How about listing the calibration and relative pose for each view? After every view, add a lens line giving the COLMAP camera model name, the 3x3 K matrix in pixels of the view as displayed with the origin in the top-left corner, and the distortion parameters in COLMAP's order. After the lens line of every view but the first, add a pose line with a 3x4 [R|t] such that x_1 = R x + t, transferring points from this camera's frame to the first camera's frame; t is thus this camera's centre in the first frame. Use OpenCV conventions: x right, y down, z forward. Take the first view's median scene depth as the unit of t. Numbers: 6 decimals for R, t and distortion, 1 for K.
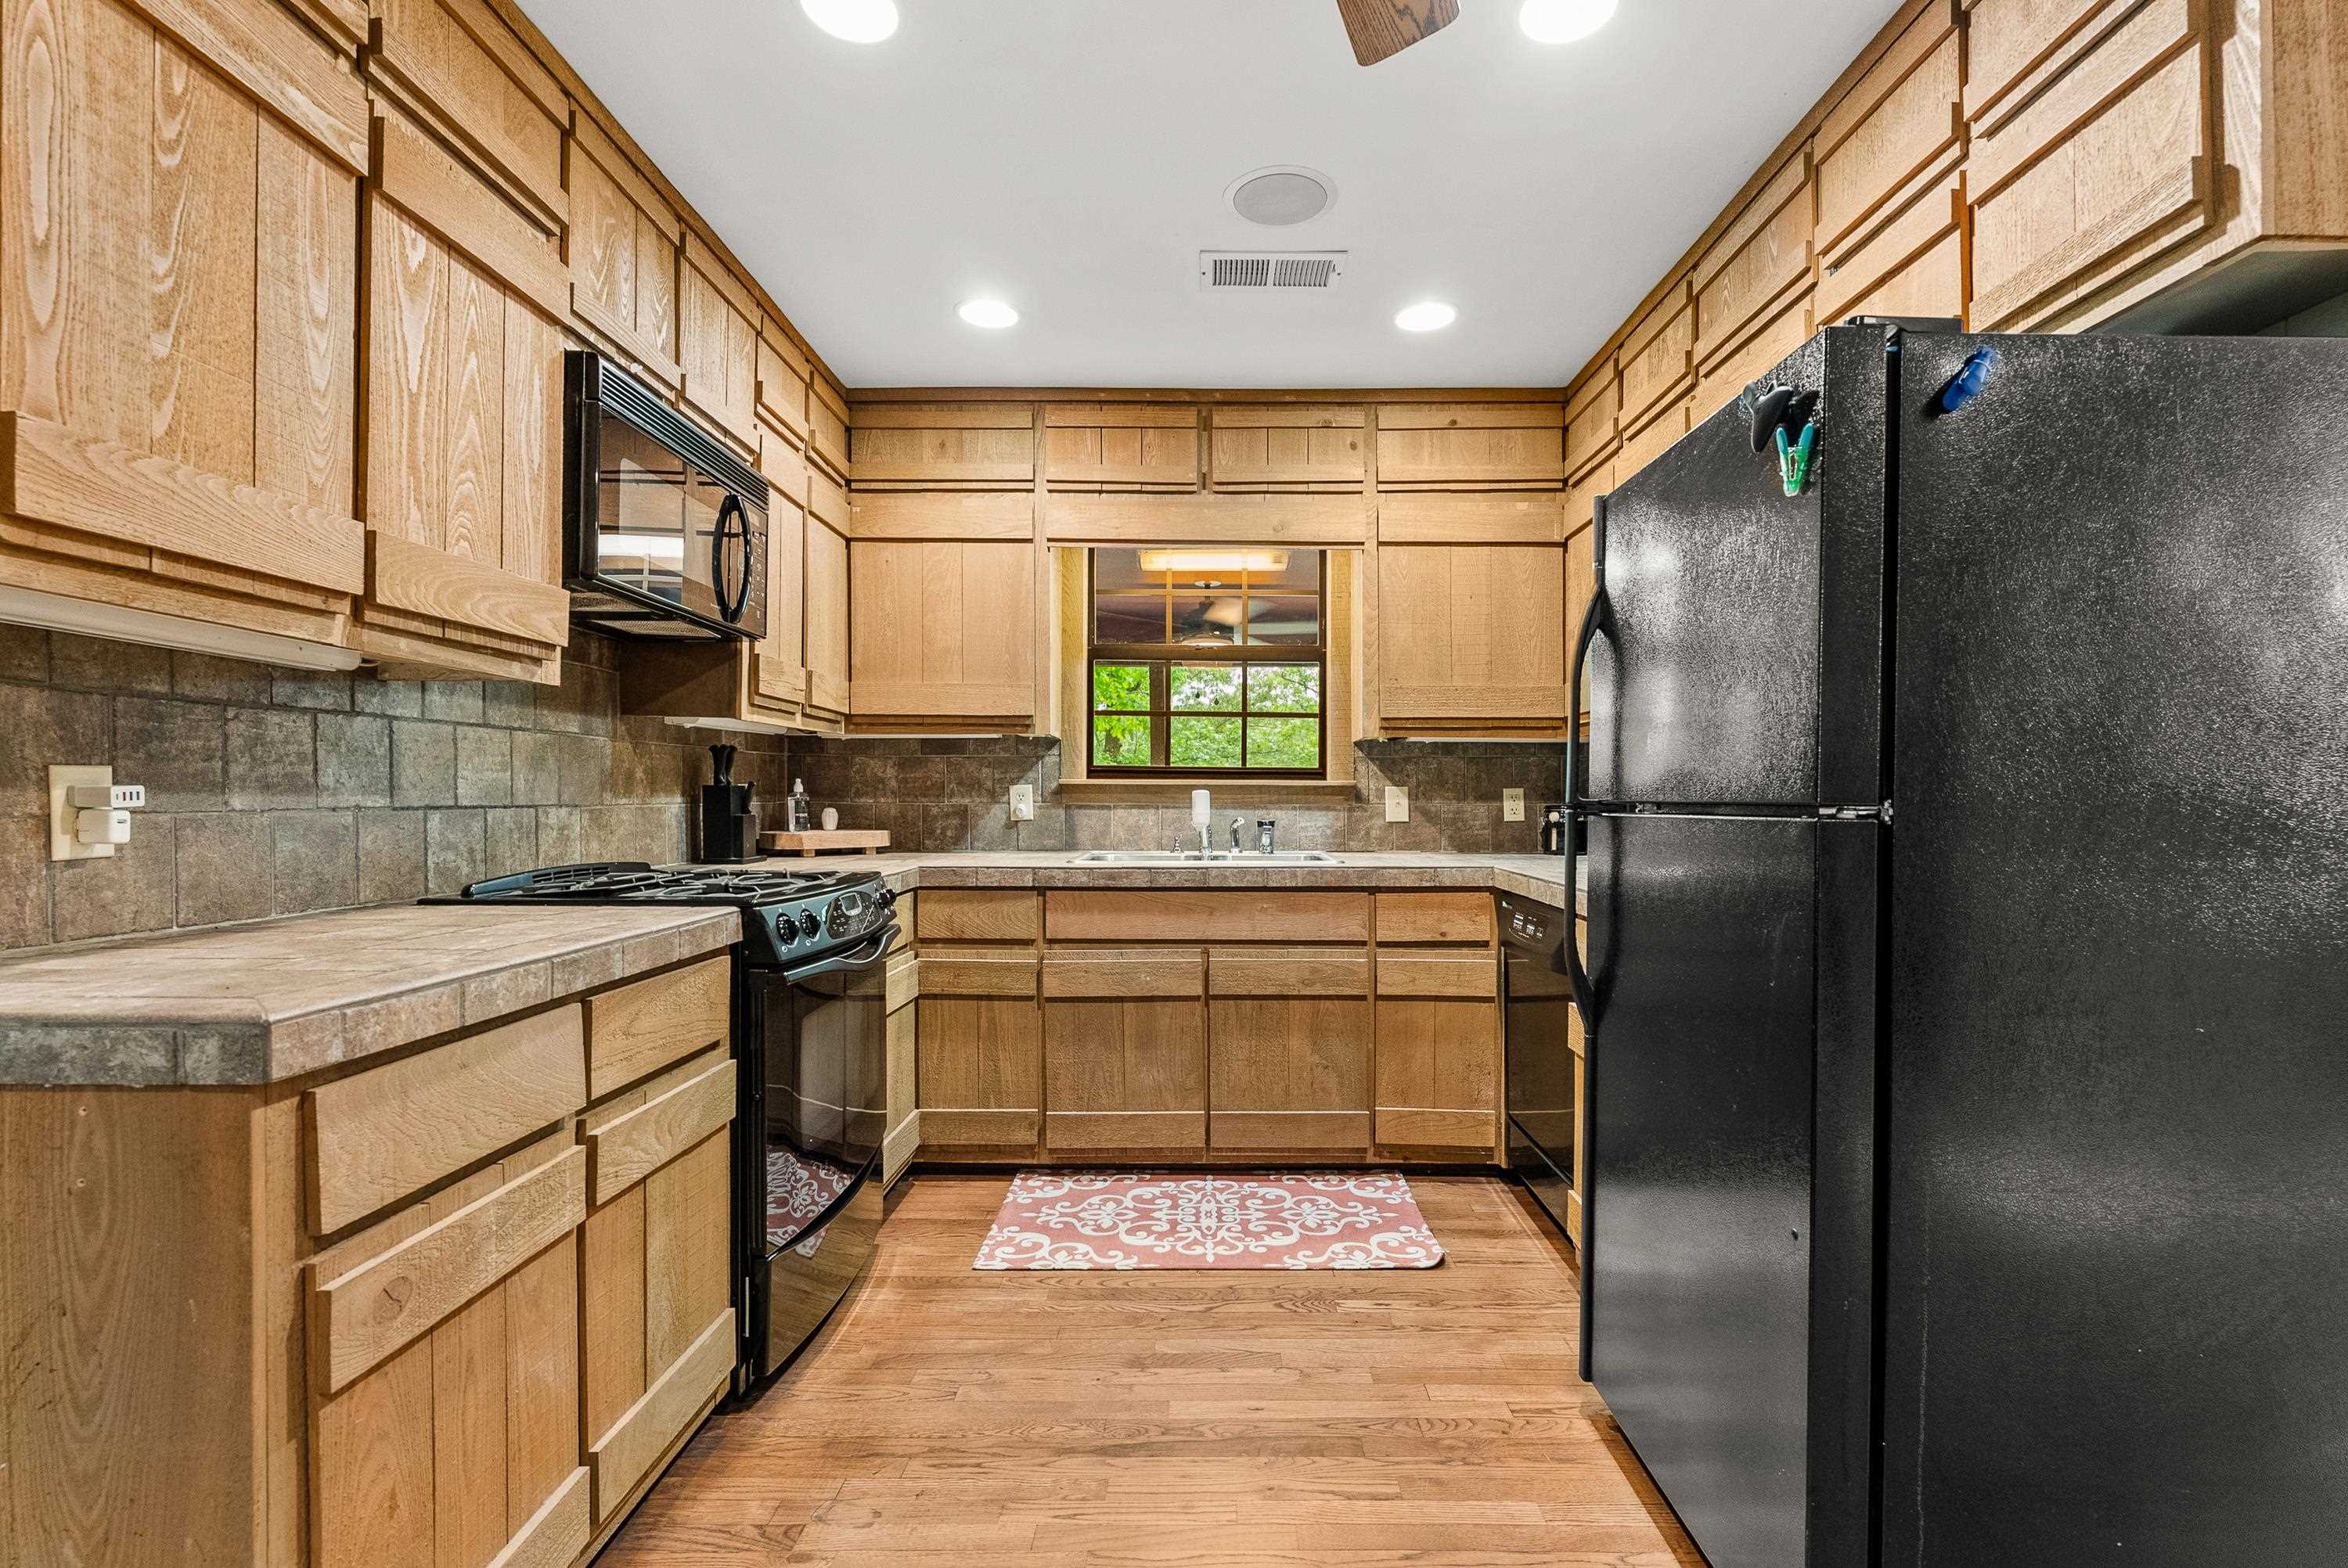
lens RADIAL K [[1089.7, 0, 1177.4], [0, 1089.7, 808.9], [0, 0, 1]] dist [0.002167, -0.002108]
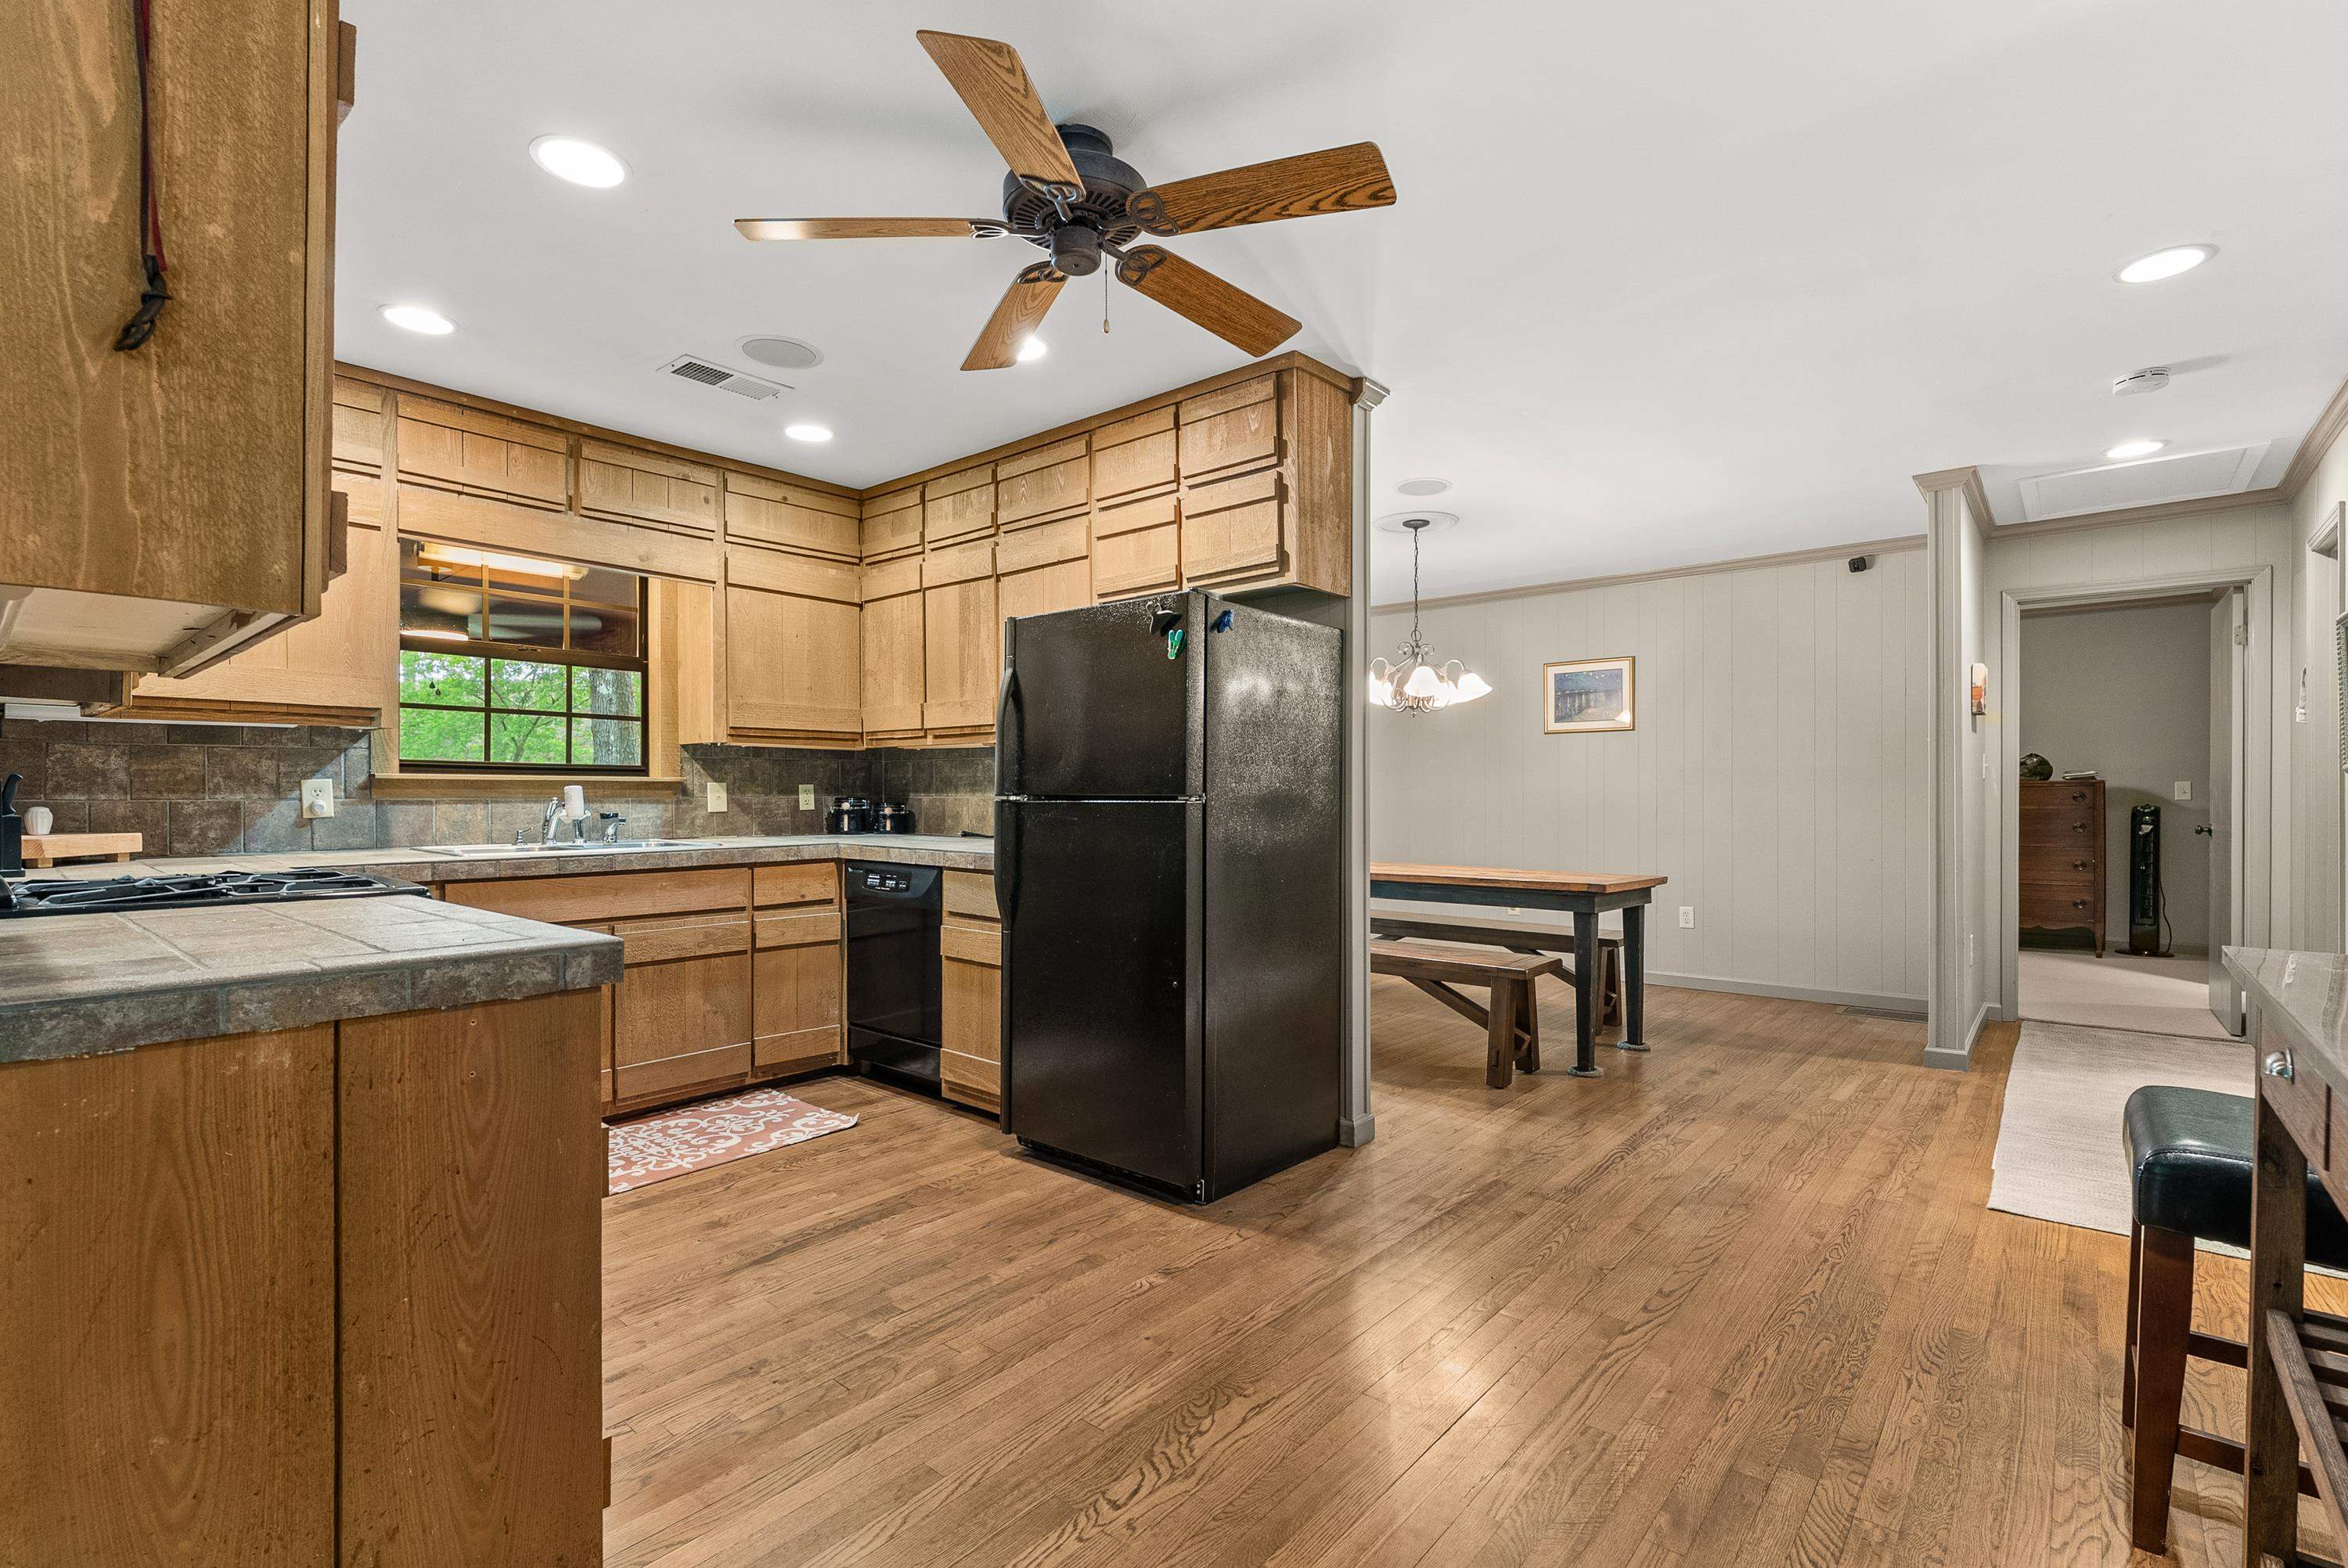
lens RADIAL K [[1065.4, 0, 1179.5], [0, 1065.4, 796.5], [0, 0, 1]] dist [0.005632, 0.000366]
pose [[0.644731, -0.006291, 0.764384, -0.440493], [0.009399, 0.999956, 0.000302, -0.000975], [-0.764352, 0.006989, 0.644762, -0.171971]]
